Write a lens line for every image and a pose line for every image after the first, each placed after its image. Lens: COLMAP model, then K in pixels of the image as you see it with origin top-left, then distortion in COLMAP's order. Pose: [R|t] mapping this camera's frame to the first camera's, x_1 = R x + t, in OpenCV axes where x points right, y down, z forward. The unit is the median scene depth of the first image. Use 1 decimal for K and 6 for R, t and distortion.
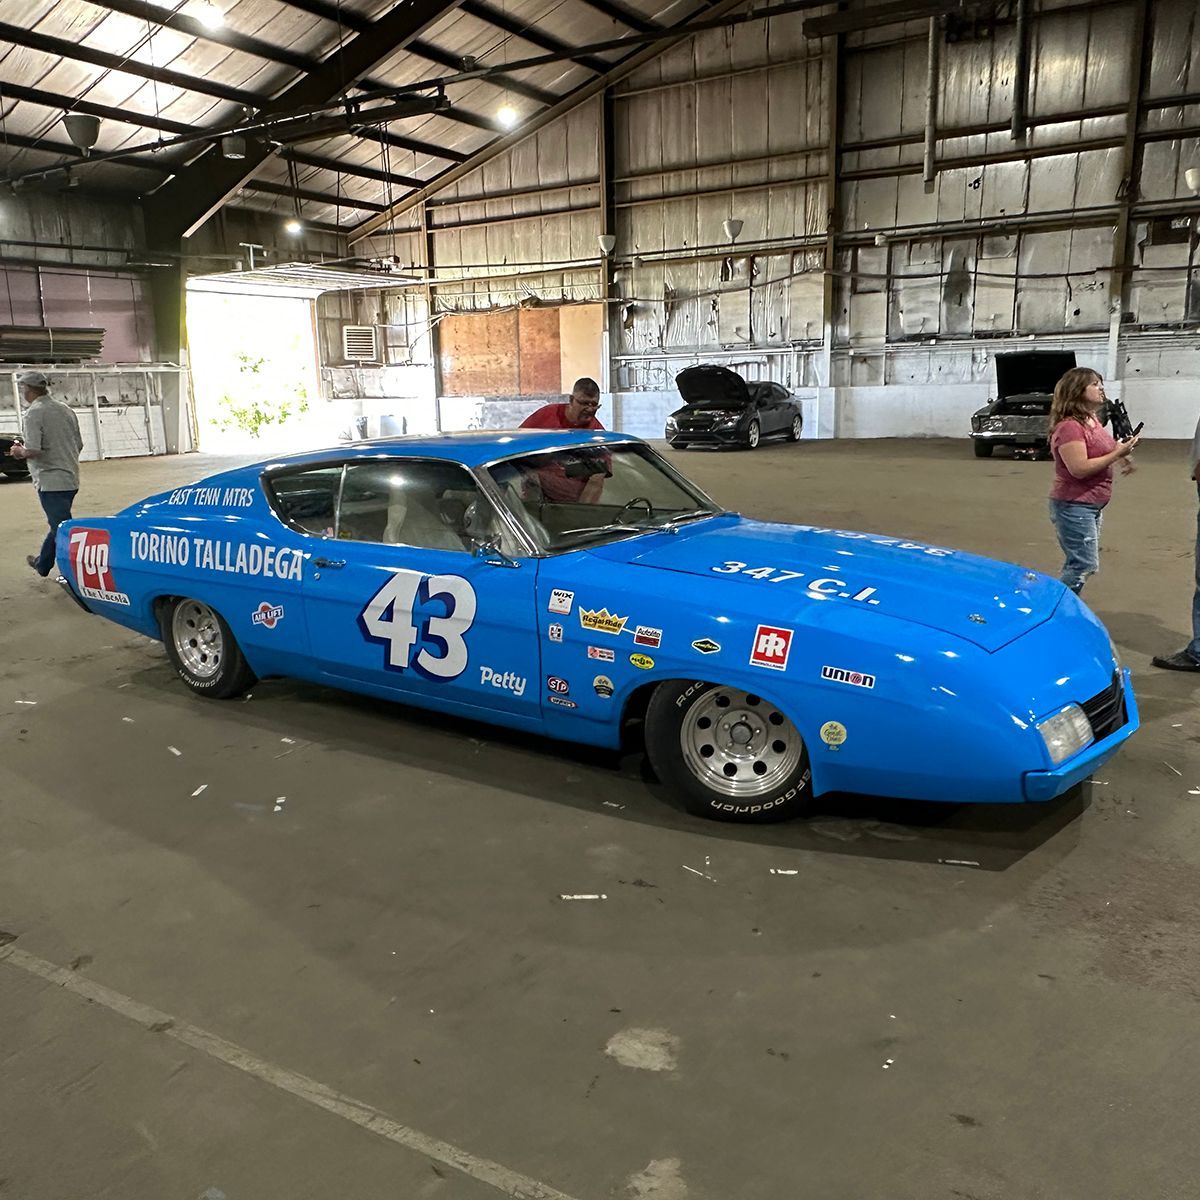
lens RADIAL K [[1062.2, 0, 556.5], [0, 1062.2, 607.0], [0, 0, 1]] dist [0.004377, 0.001975]
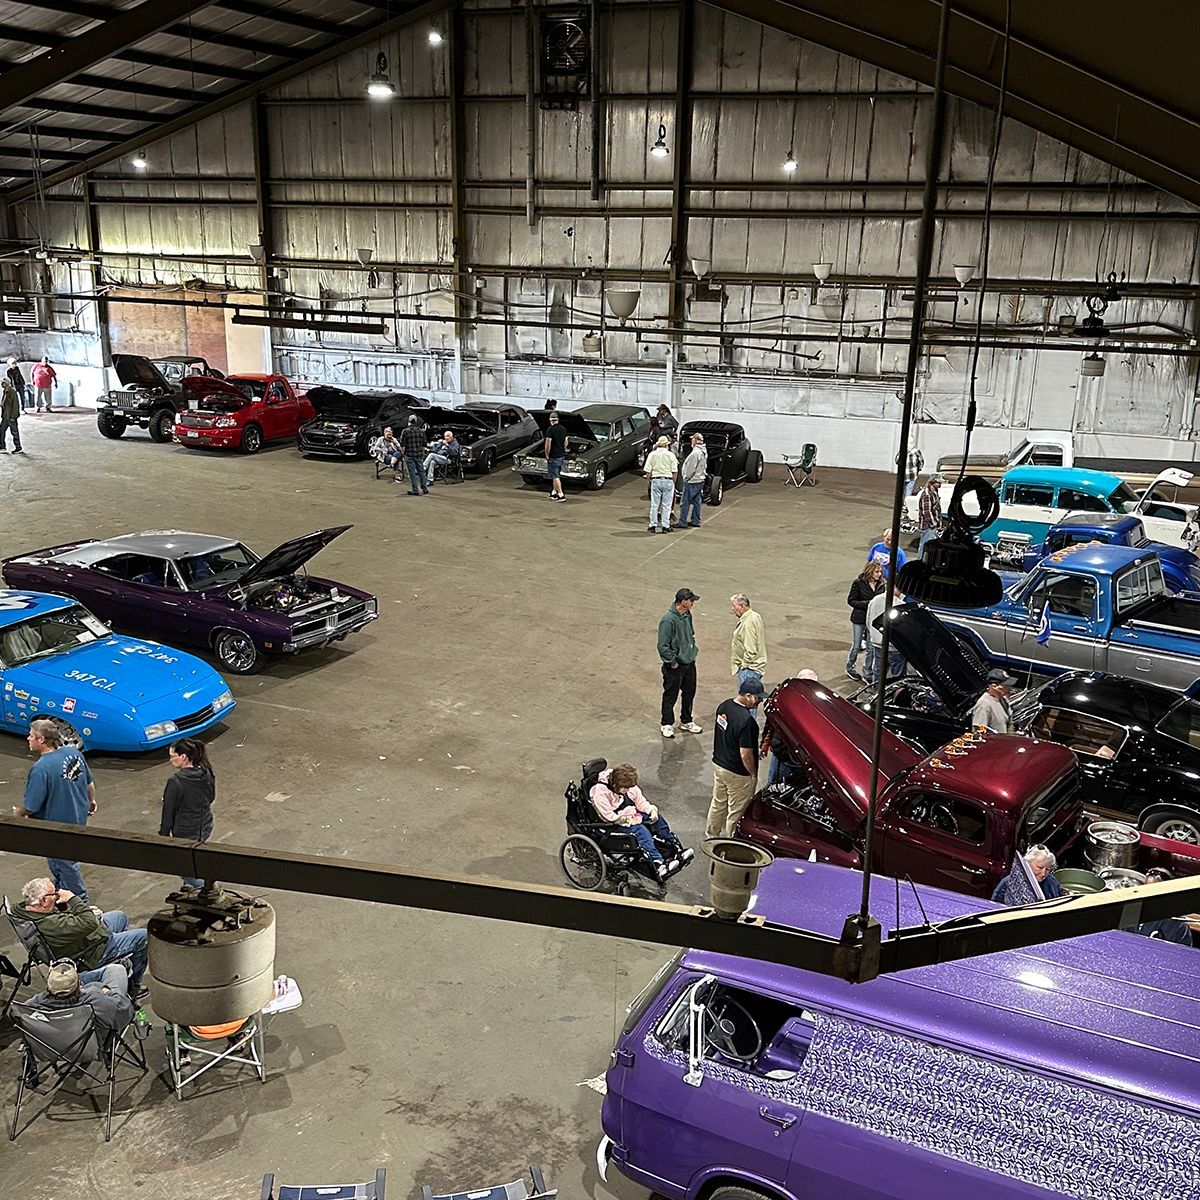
lens RADIAL K [[1326.3, 0, 600.0], [0, 1326.3, 600.0], [0, 0, 1]] dist [0.206089, -0.461756]
pose [[0.982752, -0.002152, 0.184914, 0.147641], [-0.009049, 0.998175, 0.059711, -0.077779], [-0.184705, -0.060355, 0.980939, -0.476319]]
